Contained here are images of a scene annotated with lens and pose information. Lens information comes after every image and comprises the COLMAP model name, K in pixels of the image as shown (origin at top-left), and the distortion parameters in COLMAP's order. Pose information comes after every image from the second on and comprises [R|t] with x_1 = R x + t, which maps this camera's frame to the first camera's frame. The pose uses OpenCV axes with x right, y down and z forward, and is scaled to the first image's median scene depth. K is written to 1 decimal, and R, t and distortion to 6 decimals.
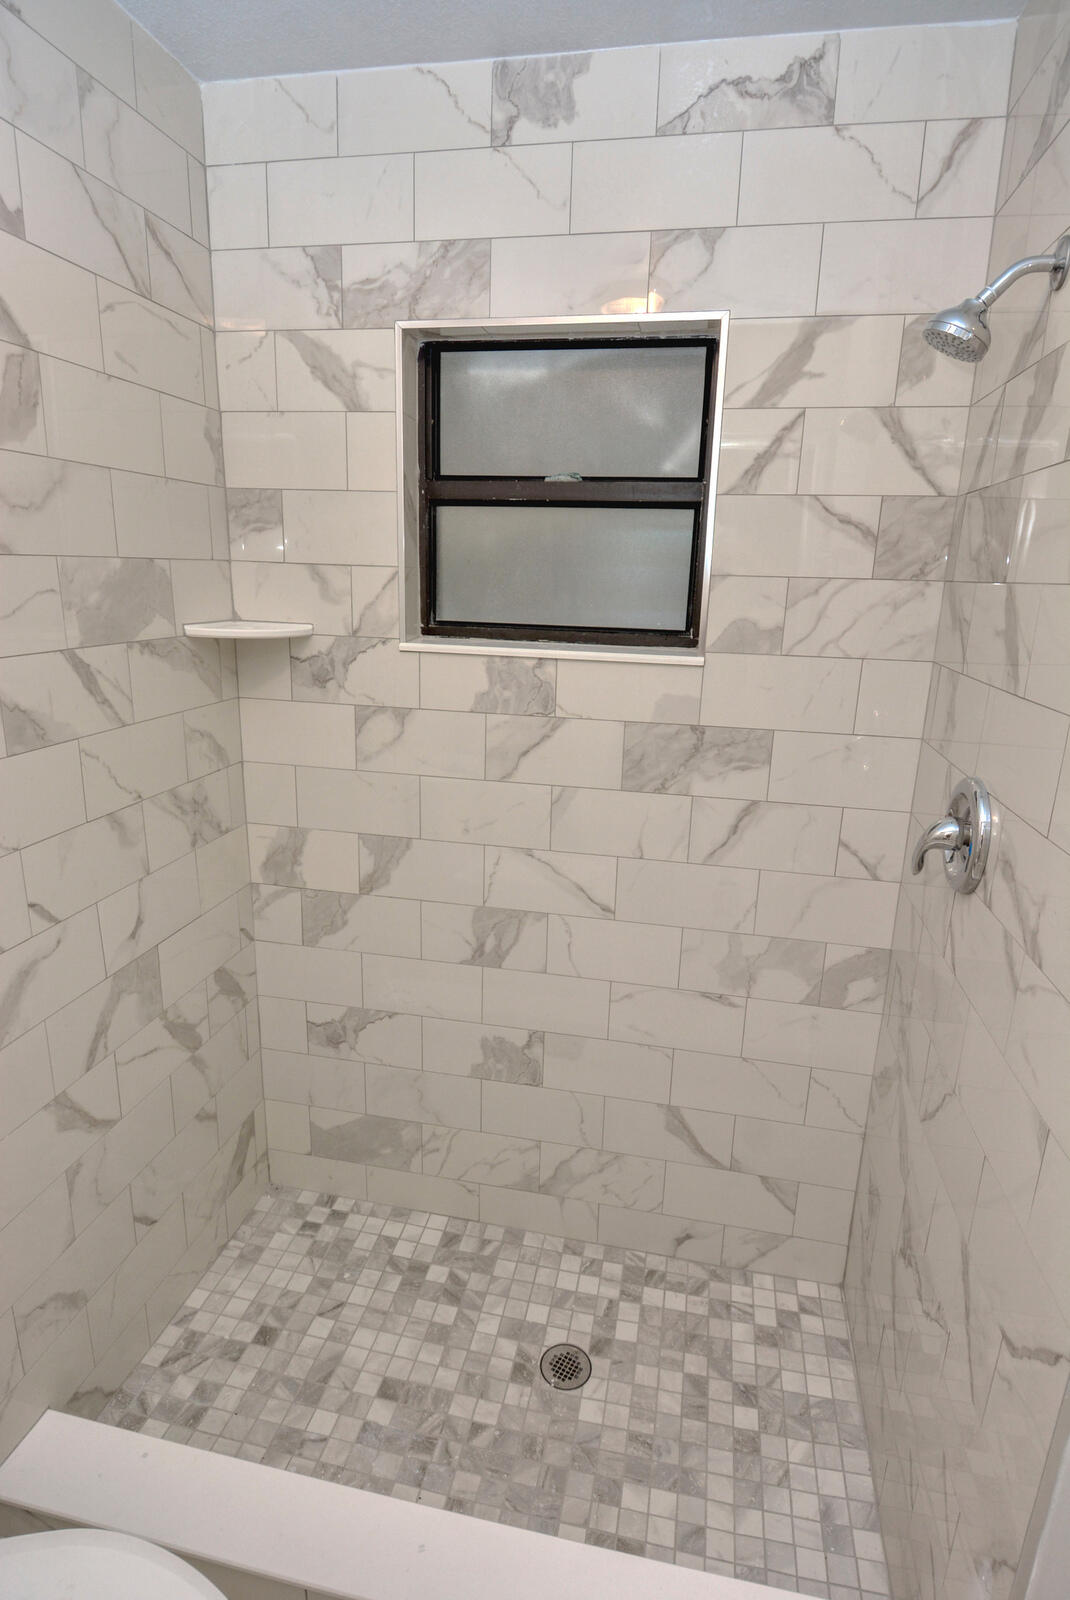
lens RADIAL K [[842.2, 0, 533.5], [0, 842.2, 793.8], [0, 0, 1]] dist [0.016605, -0.027946]
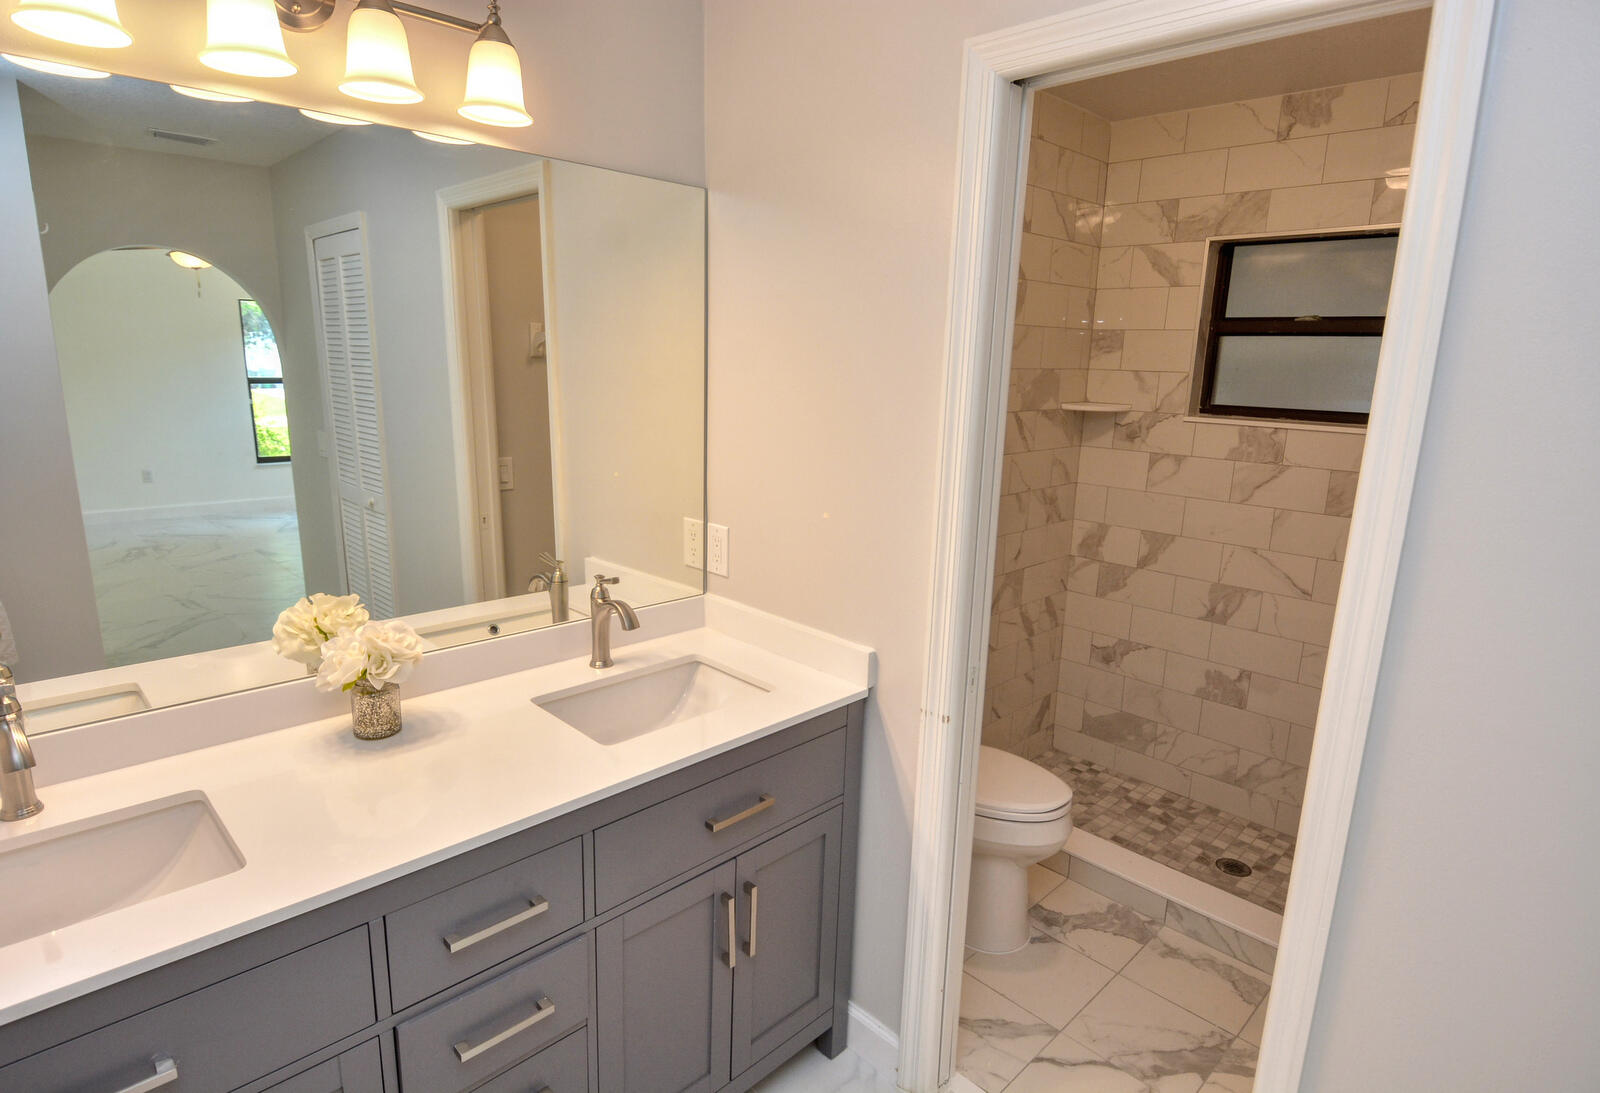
lens RADIAL K [[850.5, 0, 792.9], [0, 850.5, 549.2], [0, 0, 1]] dist [0.025613, -0.035228]
pose [[0.829542, 0.115616, -0.546345, 0.154696], [-0.141311, 0.989952, -0.005068, 0.200582], [0.540270, 0.081408, 0.837545, -0.824263]]
